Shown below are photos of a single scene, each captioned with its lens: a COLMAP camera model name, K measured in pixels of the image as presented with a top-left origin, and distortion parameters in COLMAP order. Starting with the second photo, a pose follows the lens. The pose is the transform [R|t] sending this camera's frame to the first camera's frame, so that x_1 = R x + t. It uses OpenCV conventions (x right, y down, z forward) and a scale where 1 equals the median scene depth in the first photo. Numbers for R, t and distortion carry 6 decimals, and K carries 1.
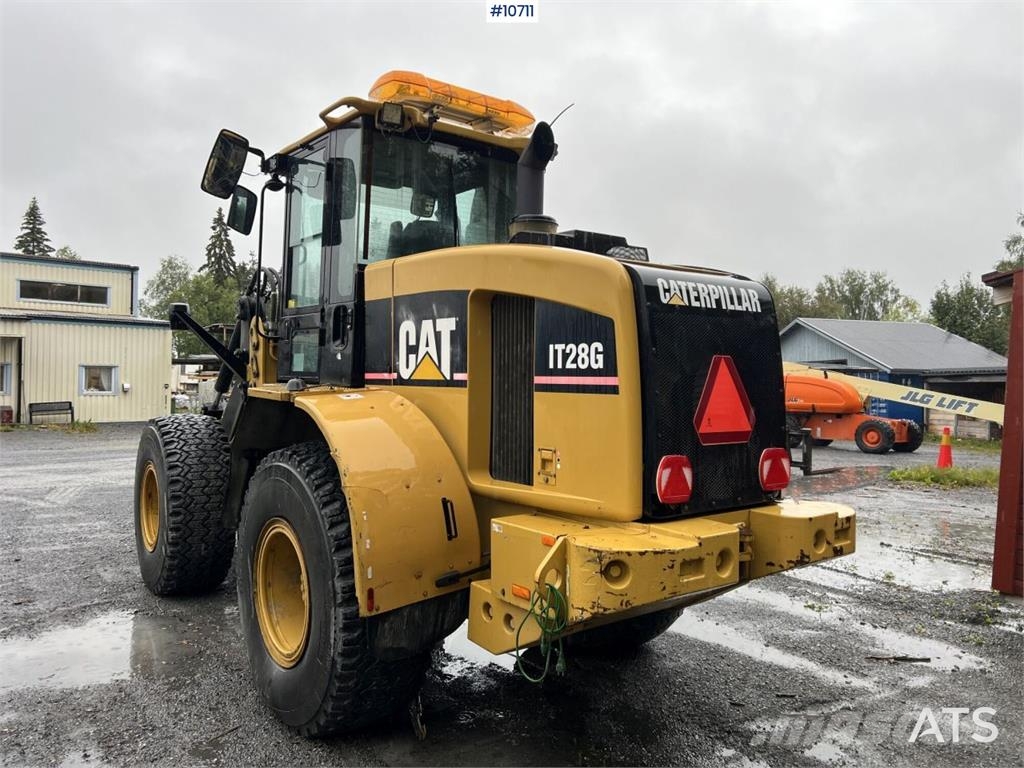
lens RADIAL K [[769.8, 0, 513.6], [0, 769.8, 373.6], [0, 0, 1]] dist [0.064265, -0.075085]
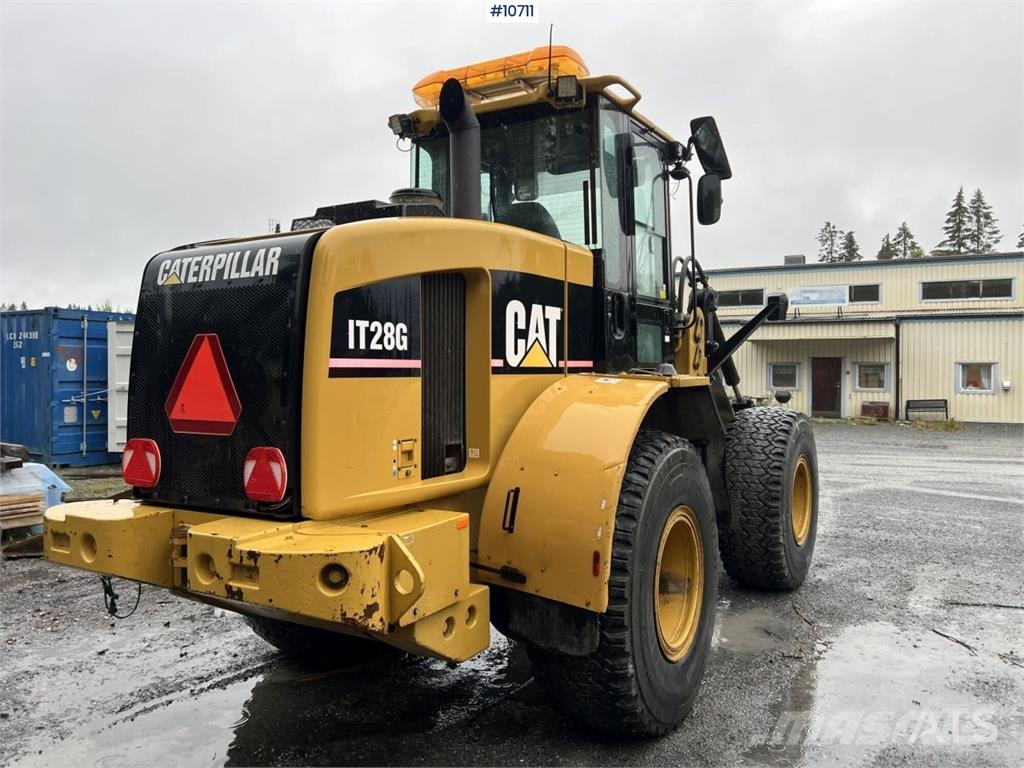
lens RADIAL K [[769.8, 0, 513.6], [0, 769.8, 373.6], [0, 0, 1]] dist [0.064265, -0.075085]
pose [[0.365399, -0.008792, -0.930810, 0.961296], [0.008909, 0.999943, -0.005947, 0.023965], [0.930809, -0.006120, 0.365456, 0.789584]]
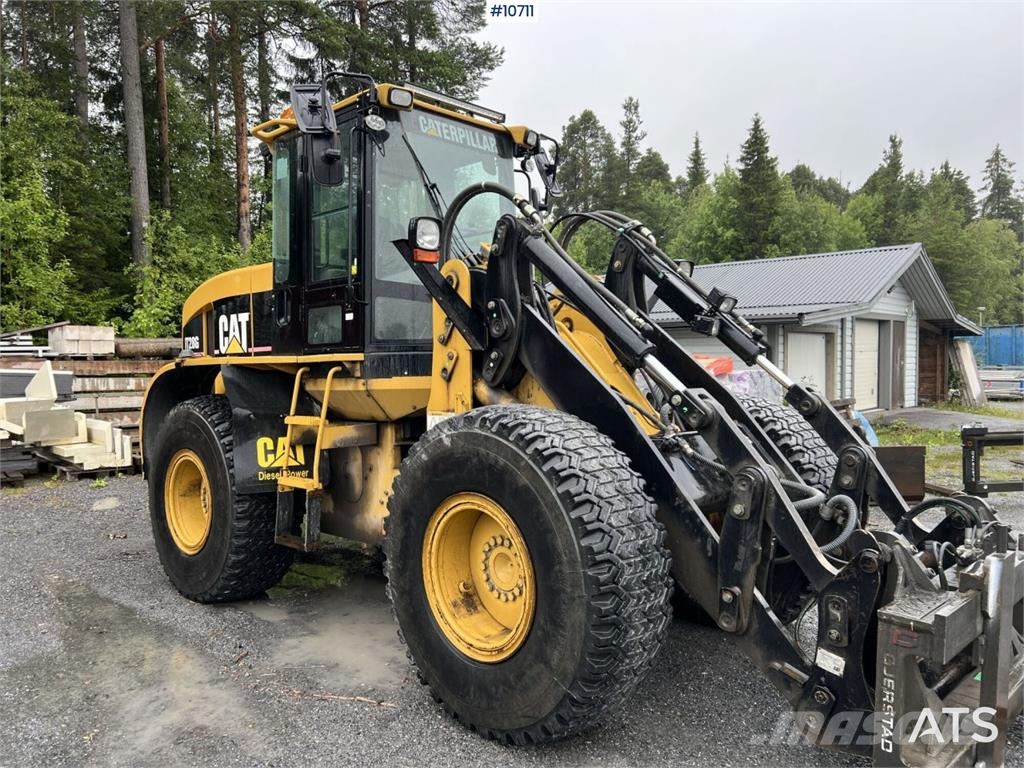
lens RADIAL K [[768.9, 0, 513.7], [0, 768.9, 386.4], [0, 0, 1]] dist [0.059444, -0.065687]
pose [[-0.987795, 0.003148, -0.155727, -0.159823], [0.000742, 0.999880, 0.015501, 0.052019], [0.155757, 0.015196, -0.987678, 2.676548]]
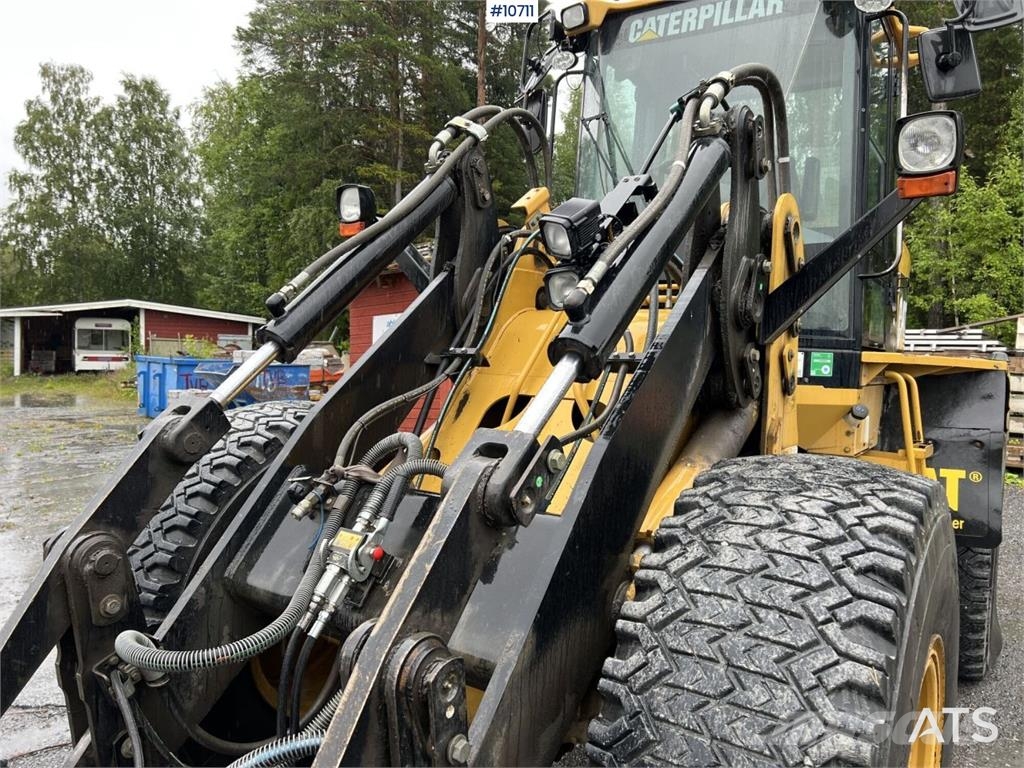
lens RADIAL K [[768.9, 0, 513.7], [0, 768.9, 386.4], [0, 0, 1]] dist [0.059444, -0.065687]
pose [[-0.327548, -0.069775, 0.942255, -1.019843], [-0.046594, 0.997249, 0.057650, 0.022350], [-0.943685, -0.025021, -0.329898, 1.878058]]
